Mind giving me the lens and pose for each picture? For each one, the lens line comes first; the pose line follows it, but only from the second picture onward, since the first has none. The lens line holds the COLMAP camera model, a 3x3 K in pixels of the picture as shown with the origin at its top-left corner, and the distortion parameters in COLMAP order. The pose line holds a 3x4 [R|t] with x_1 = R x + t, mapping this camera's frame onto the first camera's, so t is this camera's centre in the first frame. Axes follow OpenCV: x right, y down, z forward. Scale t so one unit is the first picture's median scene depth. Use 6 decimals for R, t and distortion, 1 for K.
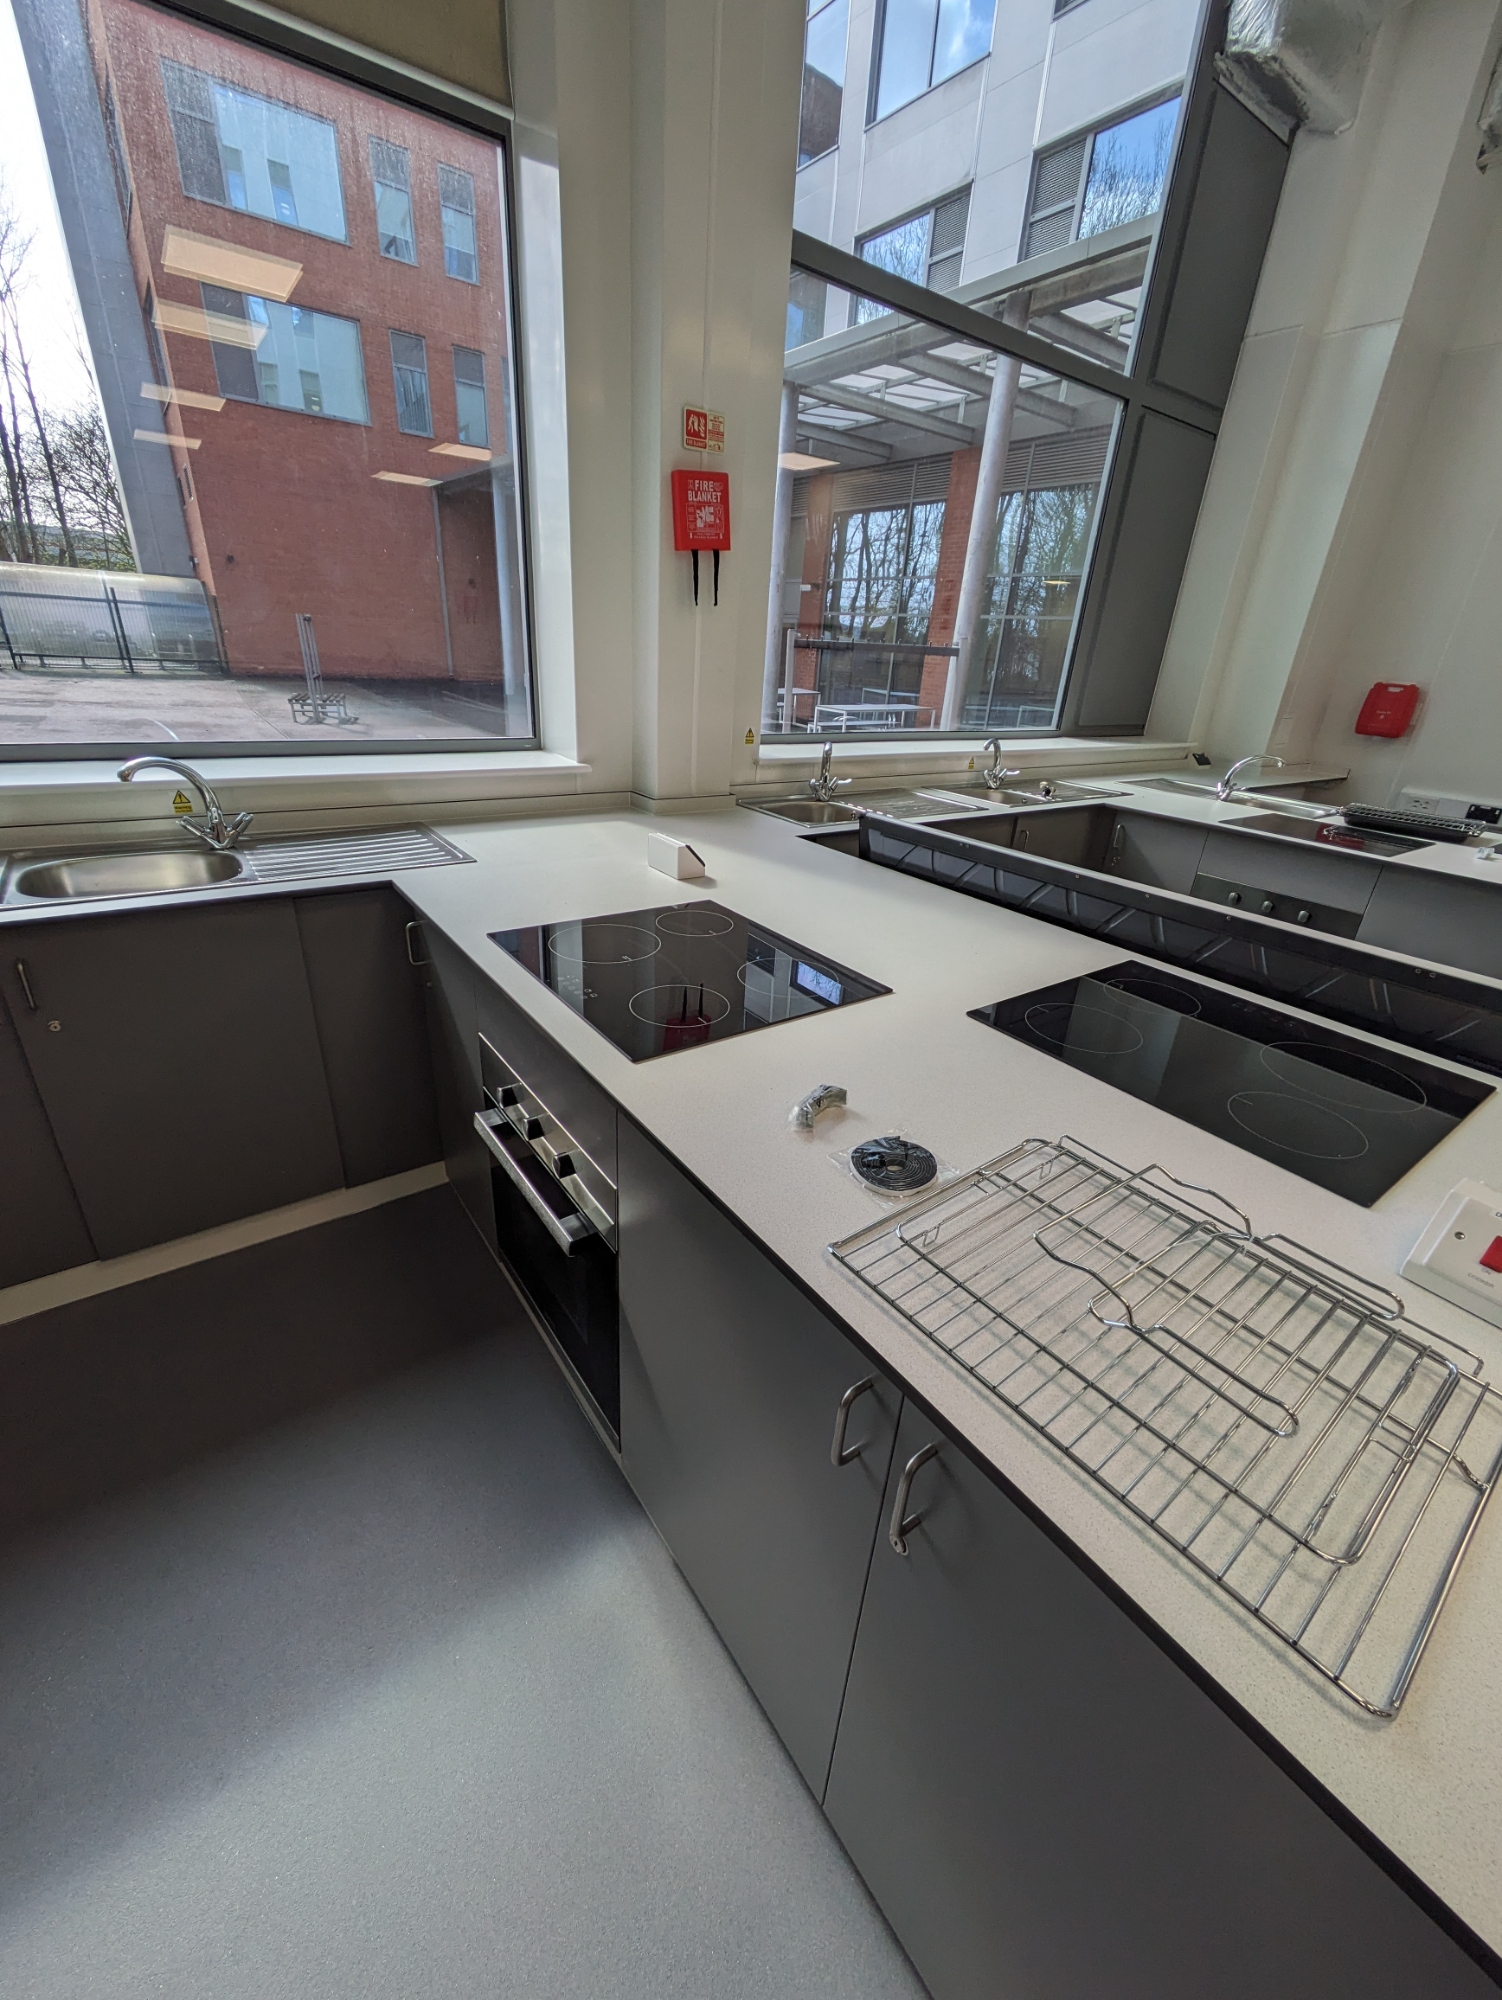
lens RADIAL K [[789.8, 0, 753.1], [0, 789.8, 999.0], [0, 0, 1]] dist [0.001341, 0.000253]
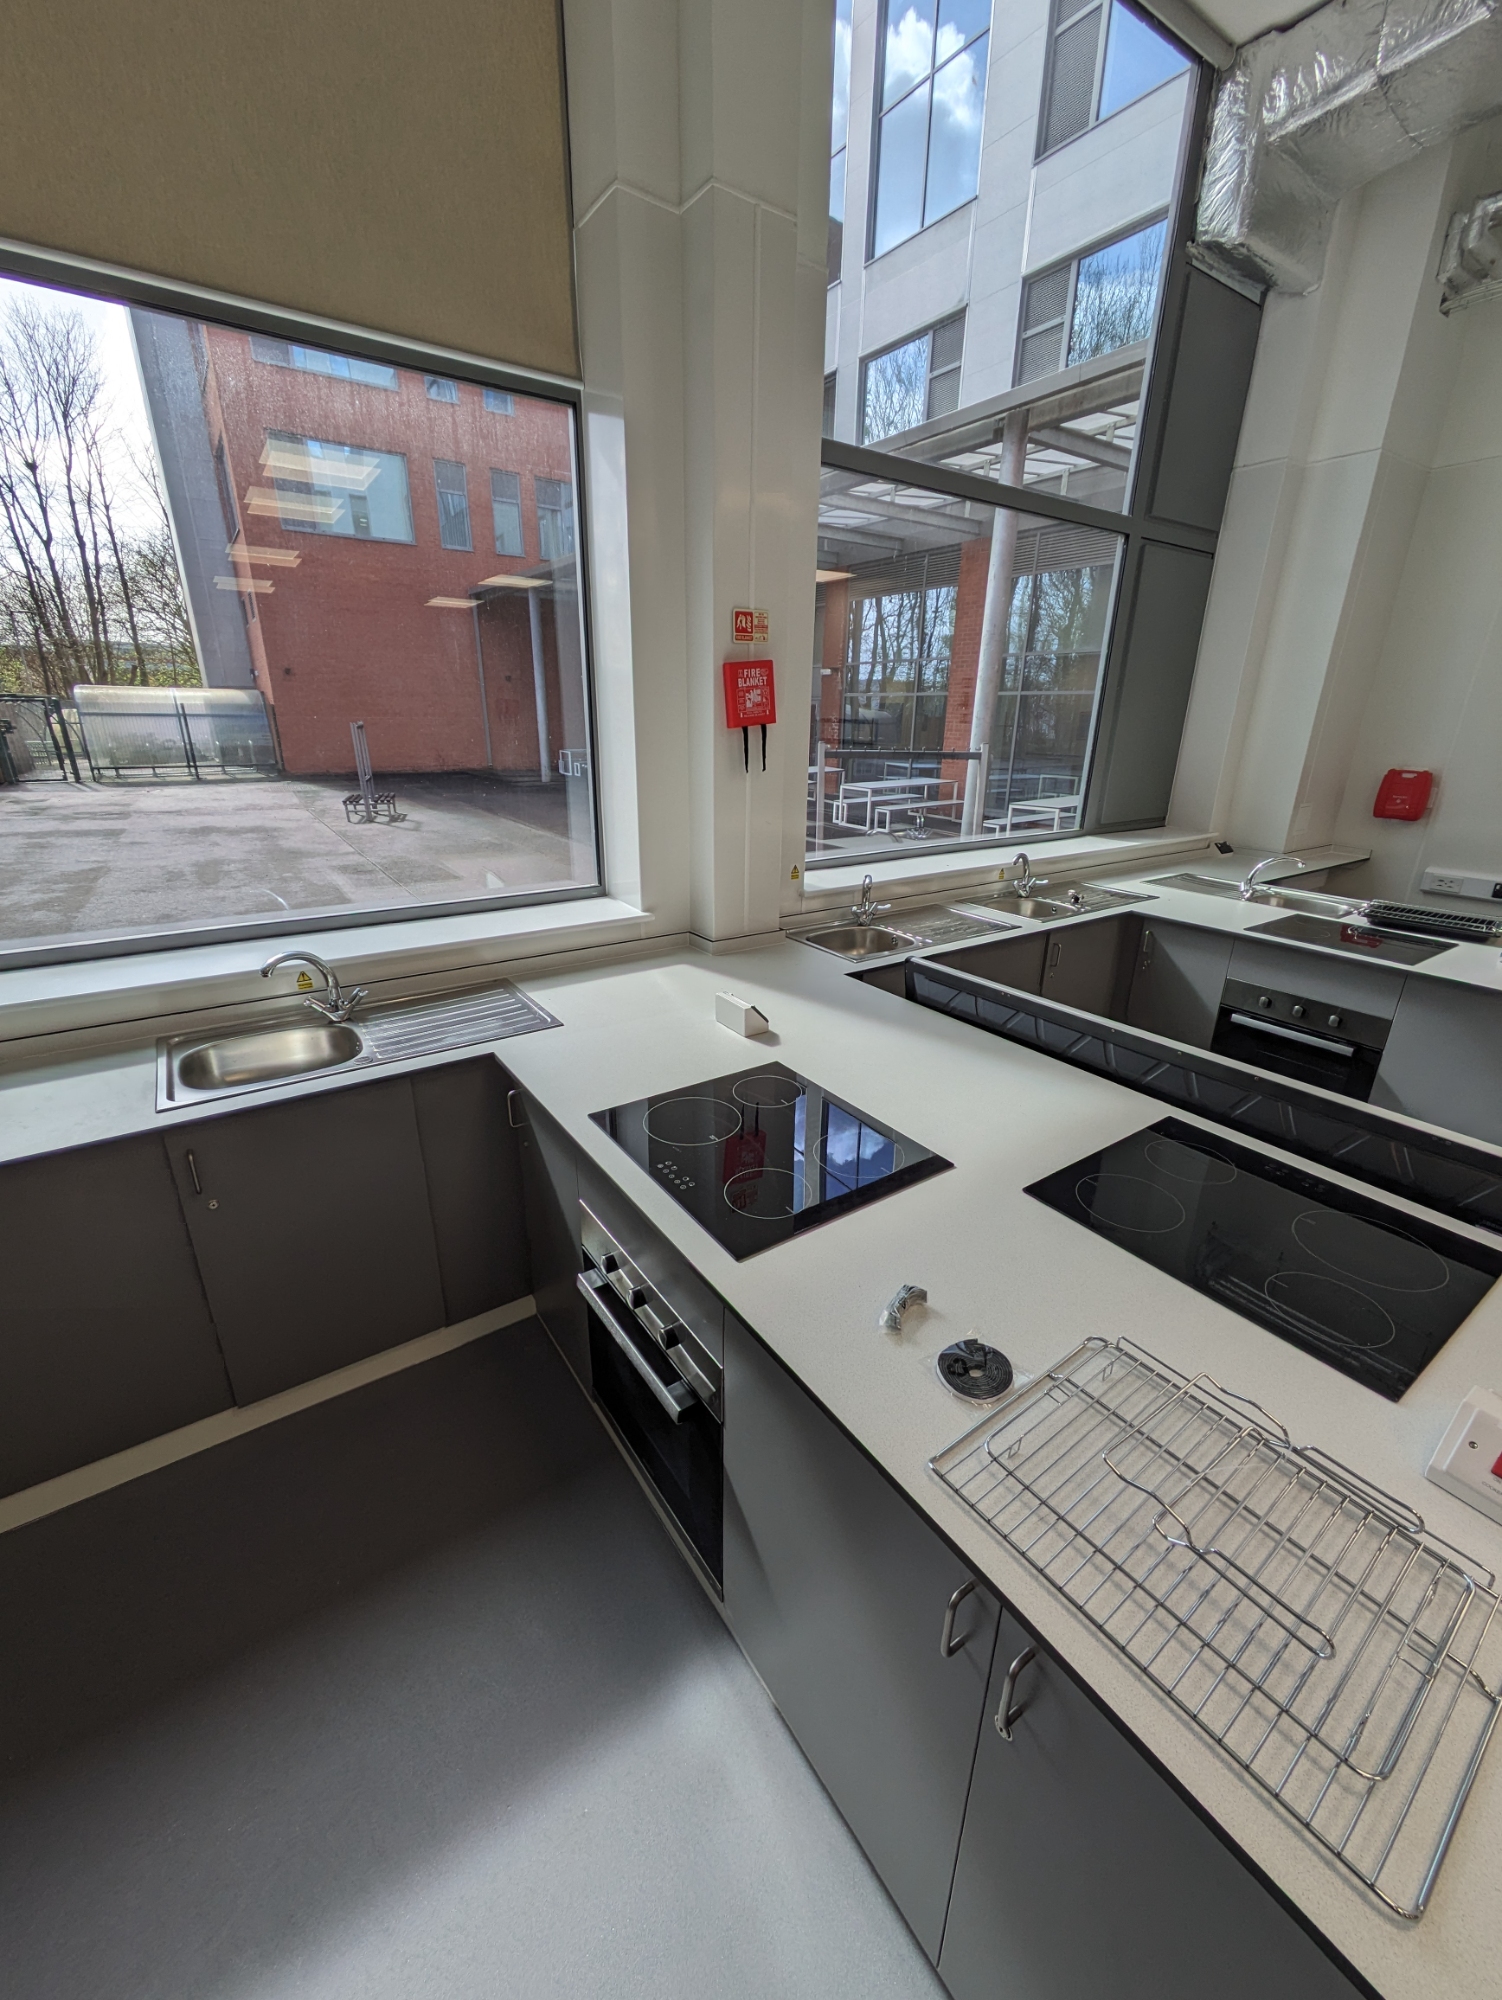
lens RADIAL K [[789.8, 0, 752.2], [0, 789.8, 994.8], [0, 0, 1]] dist [0.001341, 0.000253]
pose [[0.998740, -0.033213, -0.037627, -0.037612], [0.030211, 0.996516, -0.077732, -0.111410], [0.040078, 0.076497, 0.996264, -0.093950]]
